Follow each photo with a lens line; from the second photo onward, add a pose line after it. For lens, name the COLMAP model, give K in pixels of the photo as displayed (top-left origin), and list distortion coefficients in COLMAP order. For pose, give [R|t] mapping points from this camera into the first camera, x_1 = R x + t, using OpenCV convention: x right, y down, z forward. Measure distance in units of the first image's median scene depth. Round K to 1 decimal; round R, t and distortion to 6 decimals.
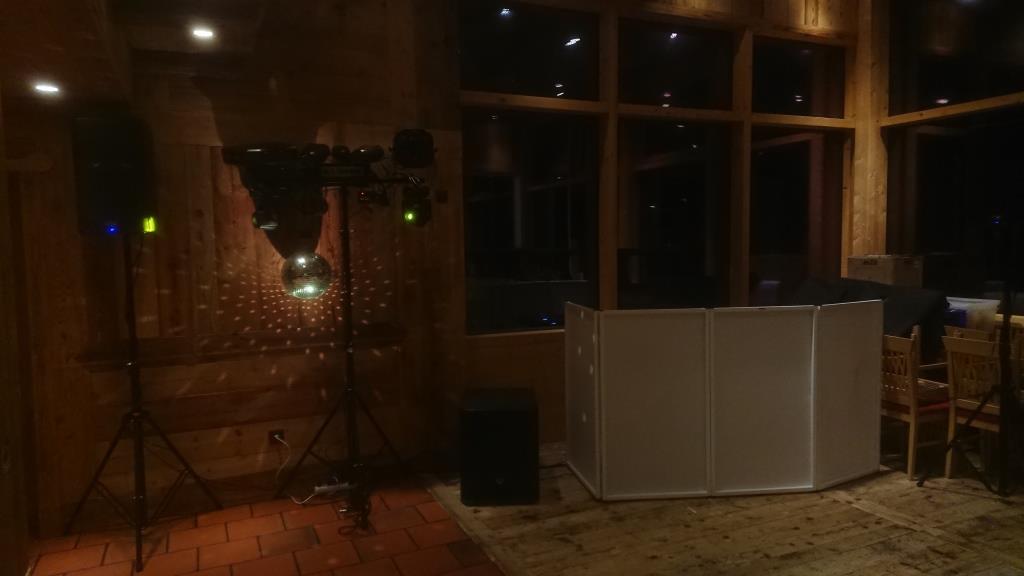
lens RADIAL K [[684.0, 0, 508.4], [0, 684.0, 288.1], [0, 0, 1]] dist [0.093628, -0.103224]
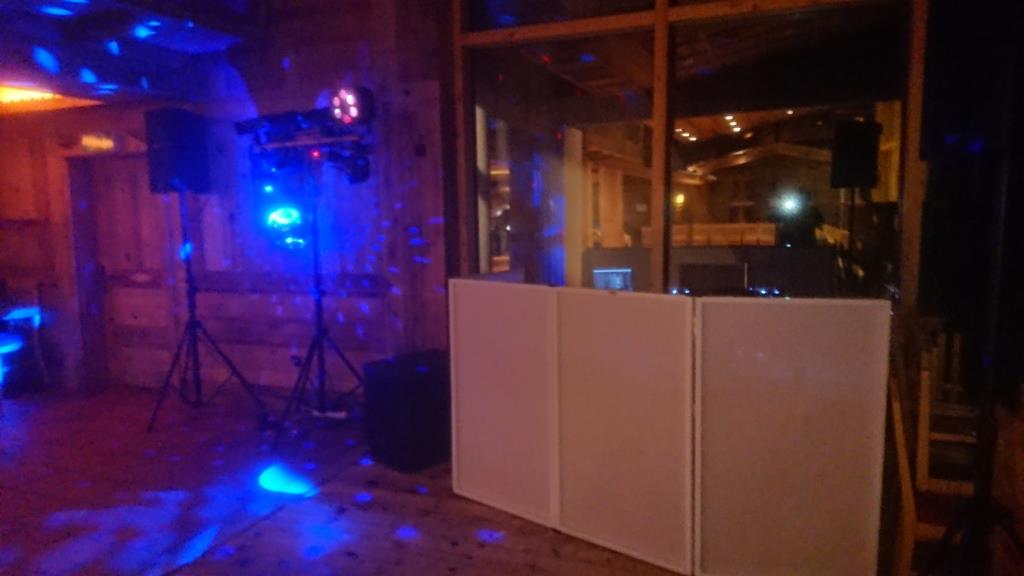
lens RADIAL K [[692.1, 0, 518.3], [0, 692.1, 288.5], [0, 0, 1]] dist [0.022627, -0.009033]
pose [[0.696663, 0.087449, -0.712049, 0.779229], [-0.037892, 0.995643, 0.085205, -0.028364], [0.716397, -0.032379, 0.696941, 0.439517]]
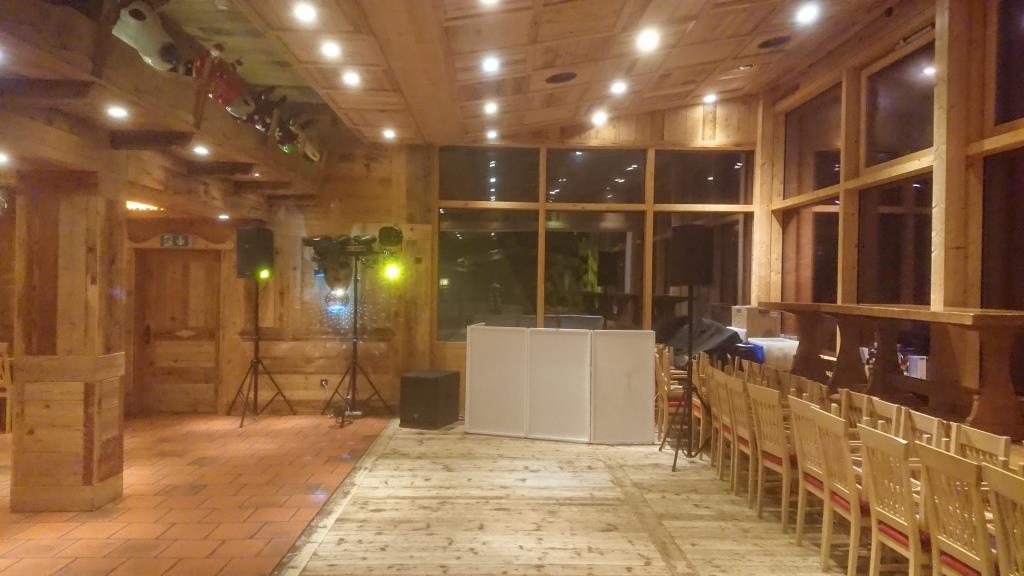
lens RADIAL K [[684.0, 0, 517.3], [0, 684.0, 291.7], [0, 0, 1]] dist [0.093628, -0.103224]
pose [[0.920046, 0.033692, -0.390360, 0.917787], [-0.054474, 0.997619, -0.042286, 0.010697], [0.388006, 0.060169, 0.919691, -0.595057]]
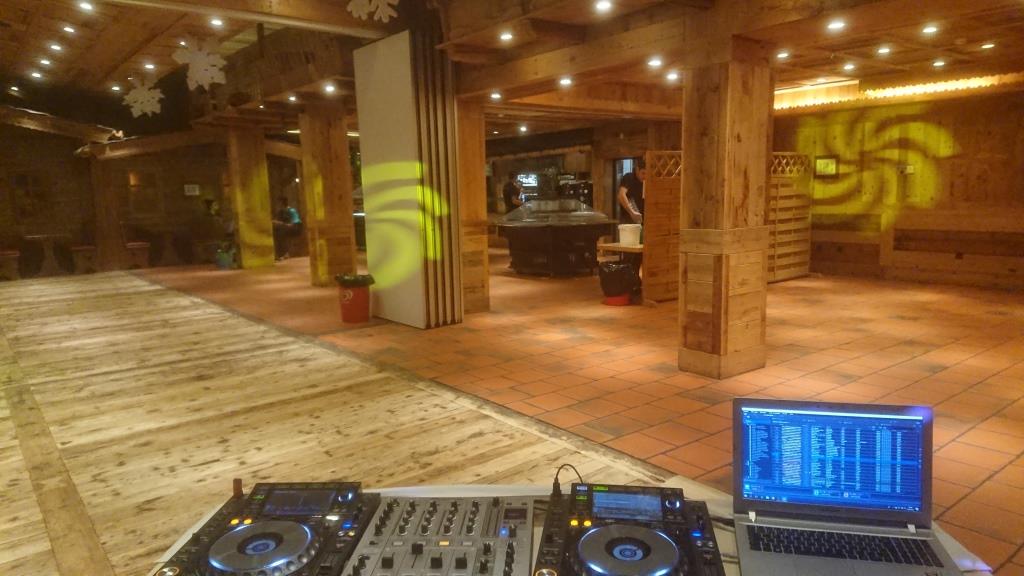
lens RADIAL K [[692.1, 0, 523.7], [0, 692.1, 262.8], [0, 0, 1]] dist [0.022627, -0.009033]
pose [[-0.966810, 0.073041, -0.244831, 0.414405], [0.030799, 0.984595, 0.172117, -0.045912], [0.253631, 0.158864, -0.954166, 1.262820]]
